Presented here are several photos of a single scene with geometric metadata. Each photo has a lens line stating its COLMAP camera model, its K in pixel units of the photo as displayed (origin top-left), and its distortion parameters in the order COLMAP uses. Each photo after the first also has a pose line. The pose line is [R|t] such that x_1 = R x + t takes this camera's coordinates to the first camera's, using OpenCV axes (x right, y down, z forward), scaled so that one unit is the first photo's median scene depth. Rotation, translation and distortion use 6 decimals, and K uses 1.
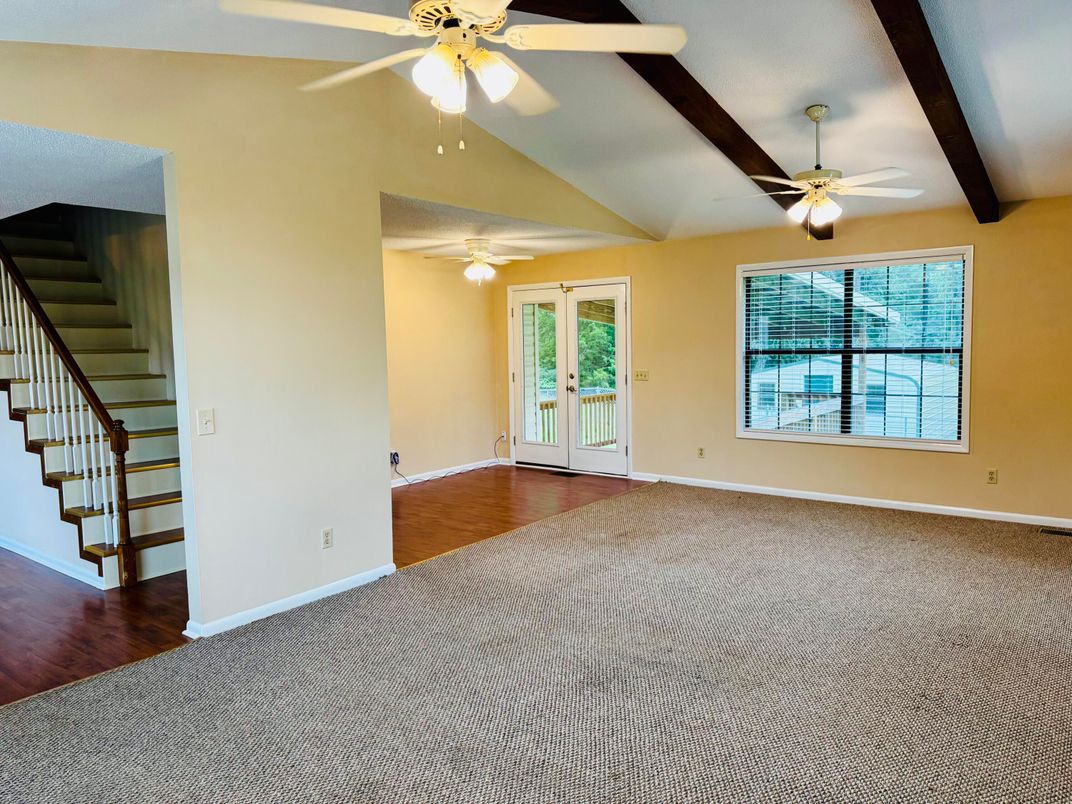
lens RADIAL K [[759.7, 0, 539.5], [0, 759.7, 399.0], [0, 0, 1]] dist [0.100645, -0.126859]
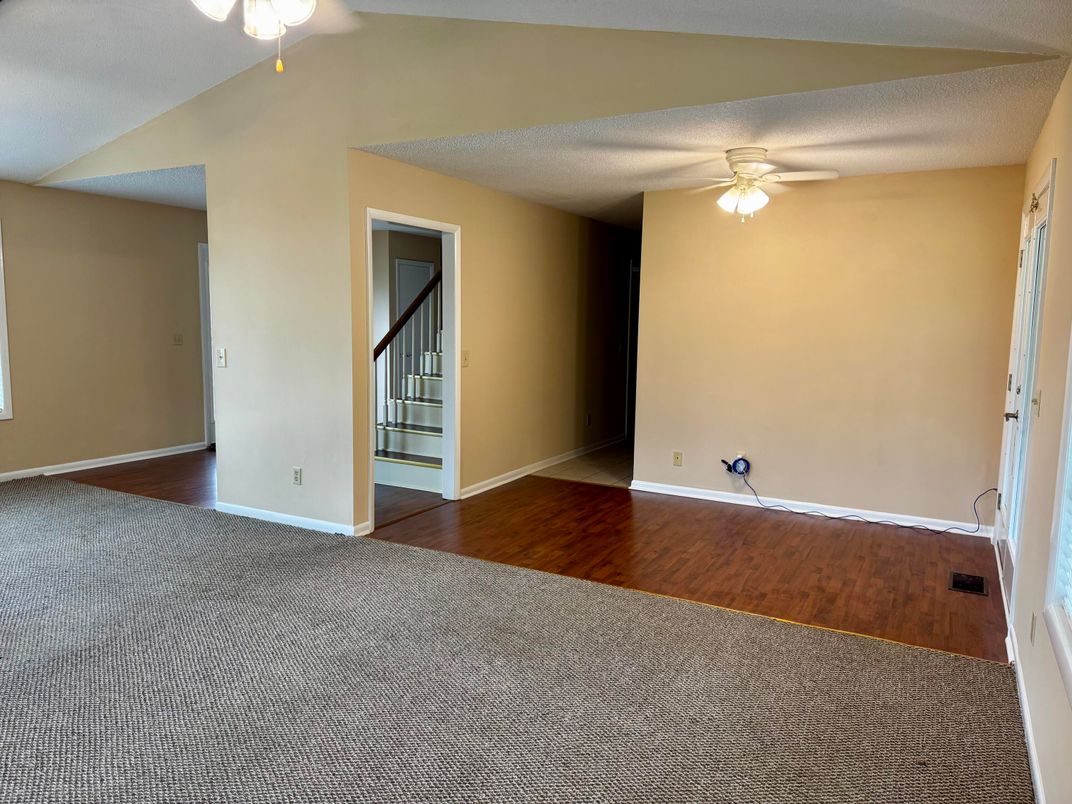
lens RADIAL K [[759.7, 0, 539.5], [0, 759.7, 399.0], [0, 0, 1]] dist [0.100645, -0.126859]
pose [[0.146545, 0.131995, -0.980358, 0.827300], [-0.093365, 0.988479, 0.119132, -0.093492], [0.984788, 0.074073, 0.157180, 1.114199]]
